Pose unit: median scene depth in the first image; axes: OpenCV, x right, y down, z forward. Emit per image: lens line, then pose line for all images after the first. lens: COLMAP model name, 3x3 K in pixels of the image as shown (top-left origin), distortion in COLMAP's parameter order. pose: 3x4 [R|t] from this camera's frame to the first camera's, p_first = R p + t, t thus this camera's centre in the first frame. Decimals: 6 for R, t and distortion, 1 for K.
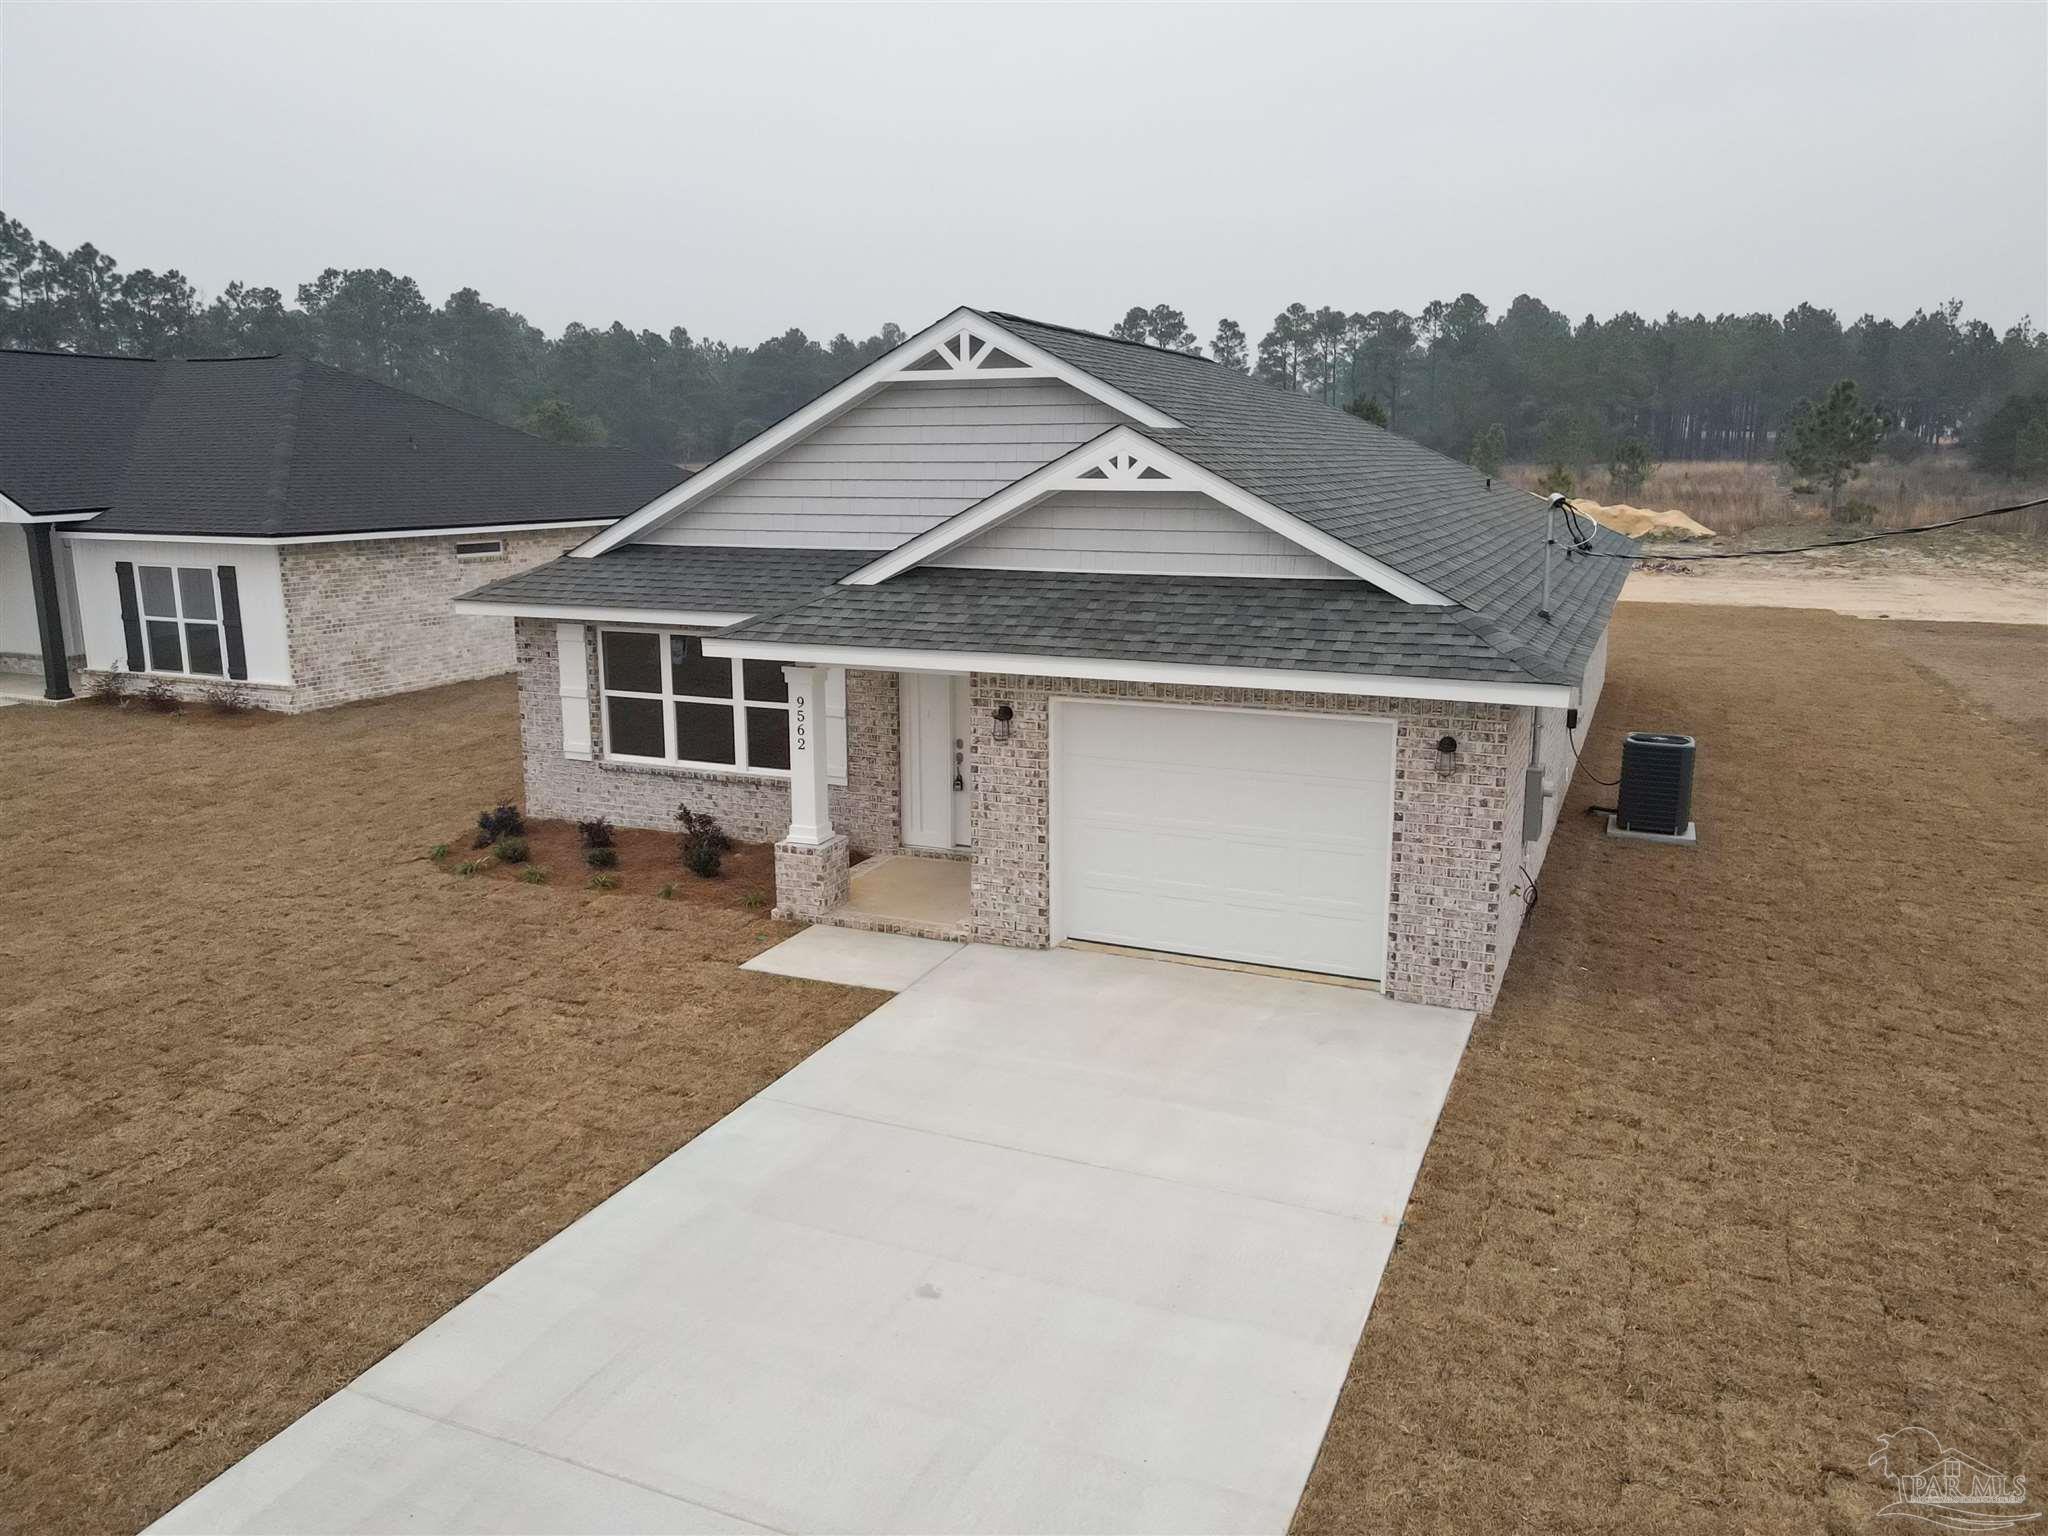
lens RADIAL K [[1494.1, 0, 1026.2], [0, 1494.1, 769.2], [0, 0, 1]] dist [-0.000868, 0.007159]
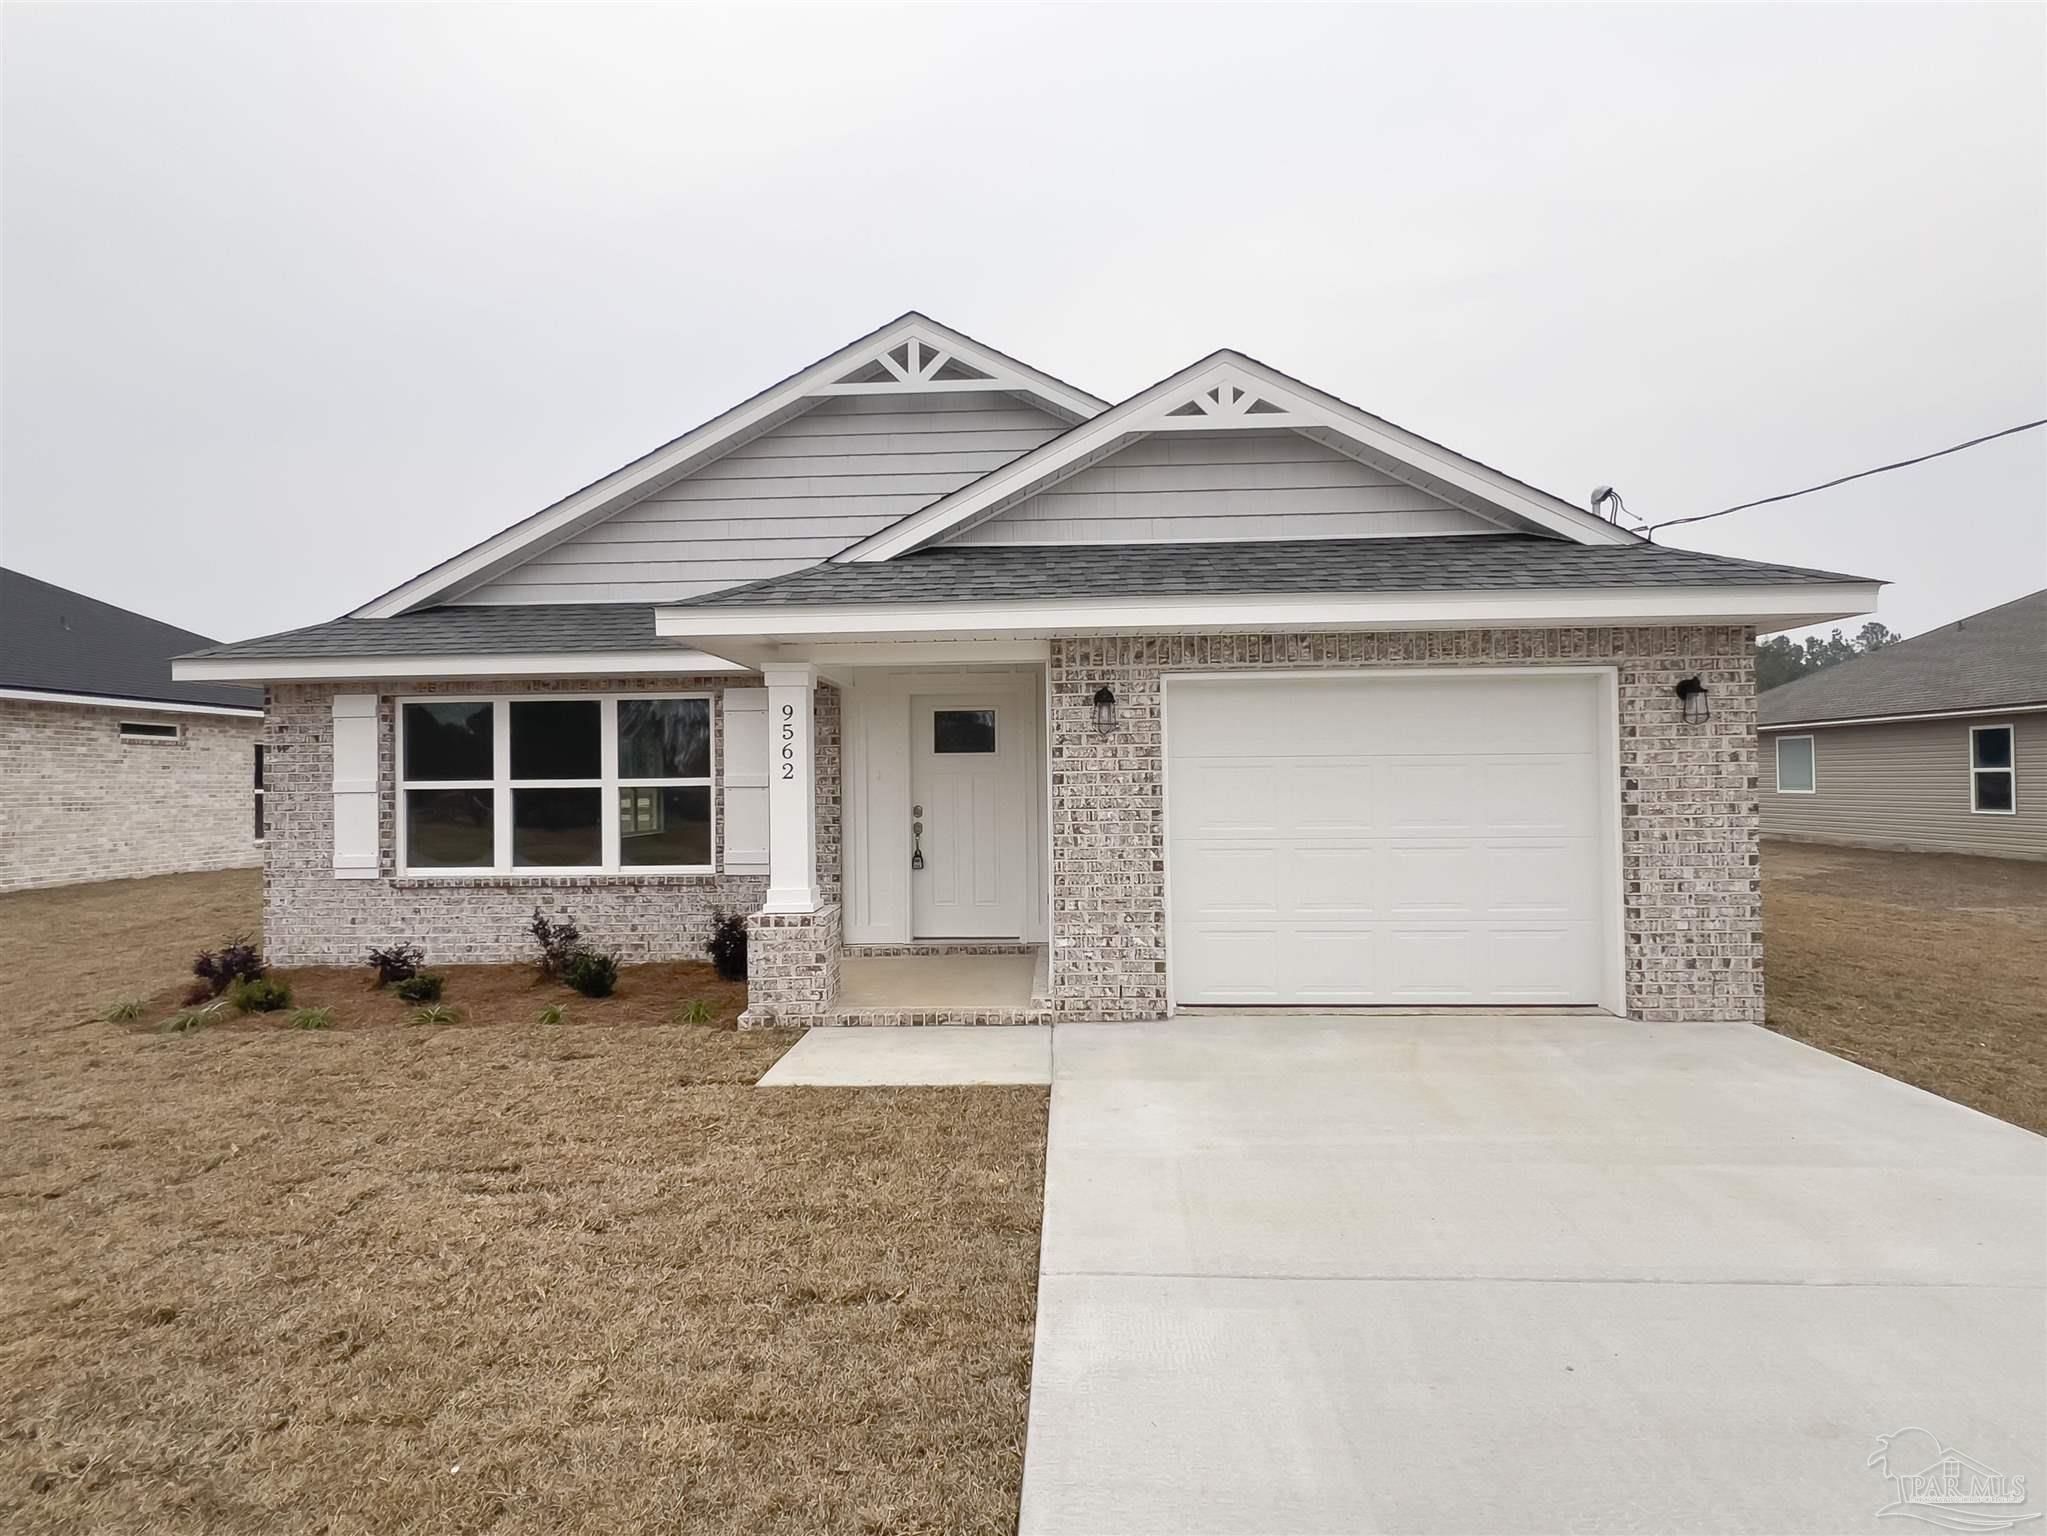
lens RADIAL K [[1093.8, 0, 1020.7], [0, 1093.8, 772.0], [0, 0, 1]] dist [0.004388, -0.005590]
pose [[0.934932, -0.009362, 0.354702, -0.231361], [0.084861, 0.976541, -0.197905, 0.096952], [-0.344529, 0.215128, 0.913794, 0.478670]]
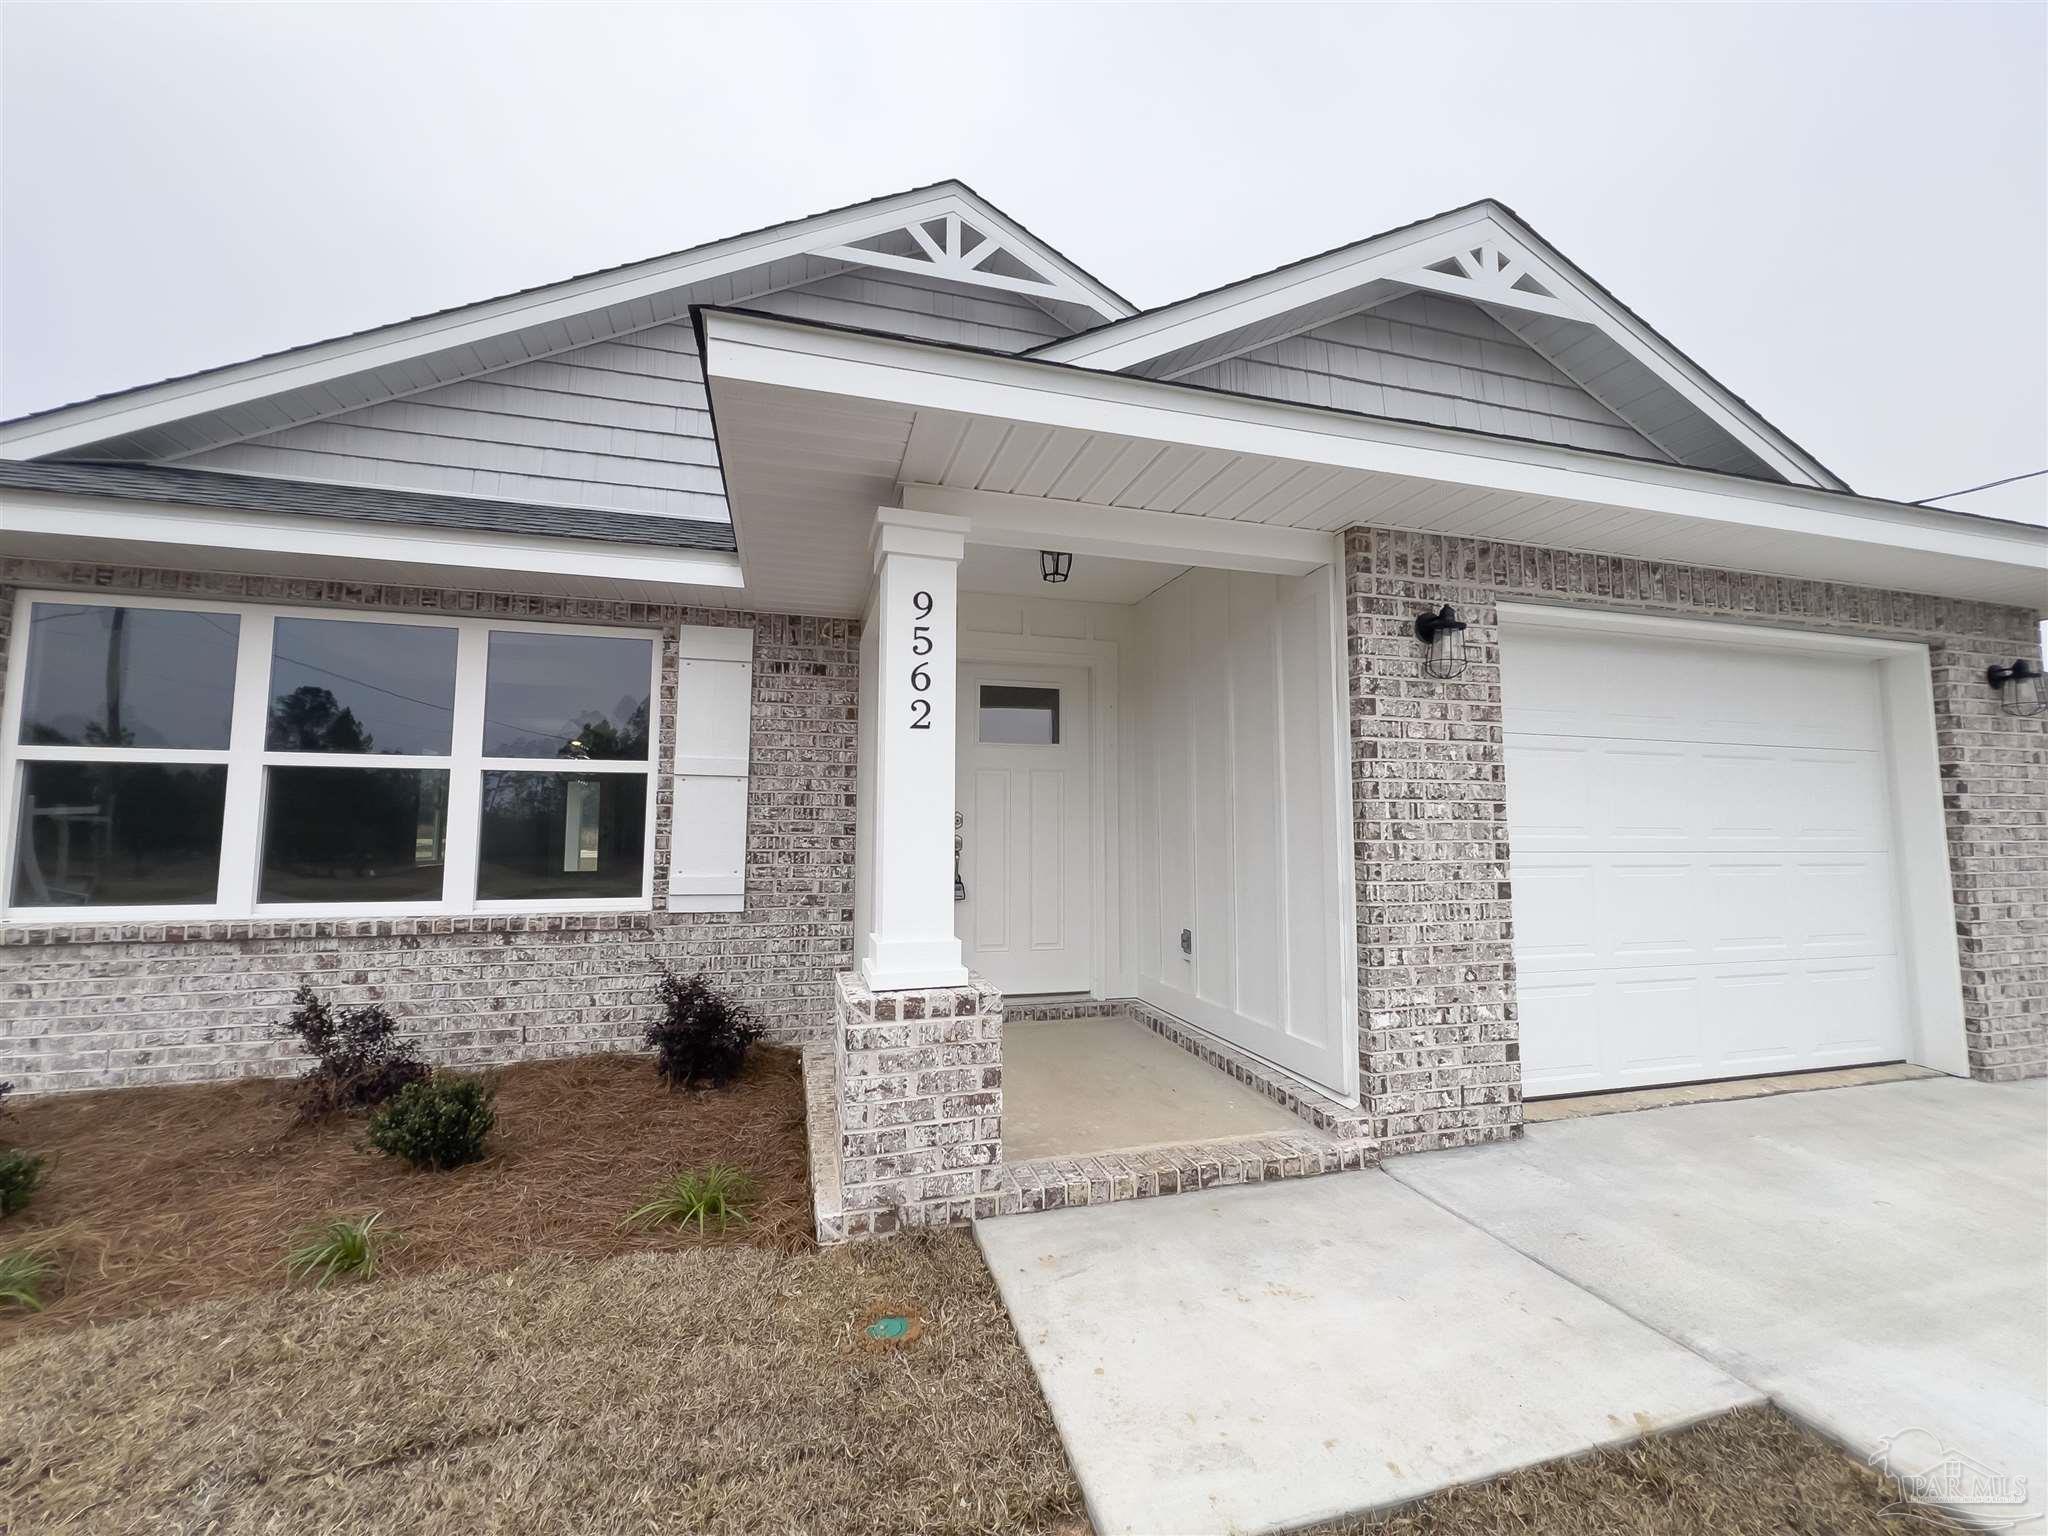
lens RADIAL K [[816.5, 0, 1022.9], [0, 816.5, 767.1], [0, 0, 1]] dist [-0.001754, 0.000402]
pose [[0.778433, 0.052406, 0.625537, -0.258047], [0.124581, 0.963789, -0.235775, 0.048037], [-0.615241, 0.261465, 0.743716, 0.830472]]
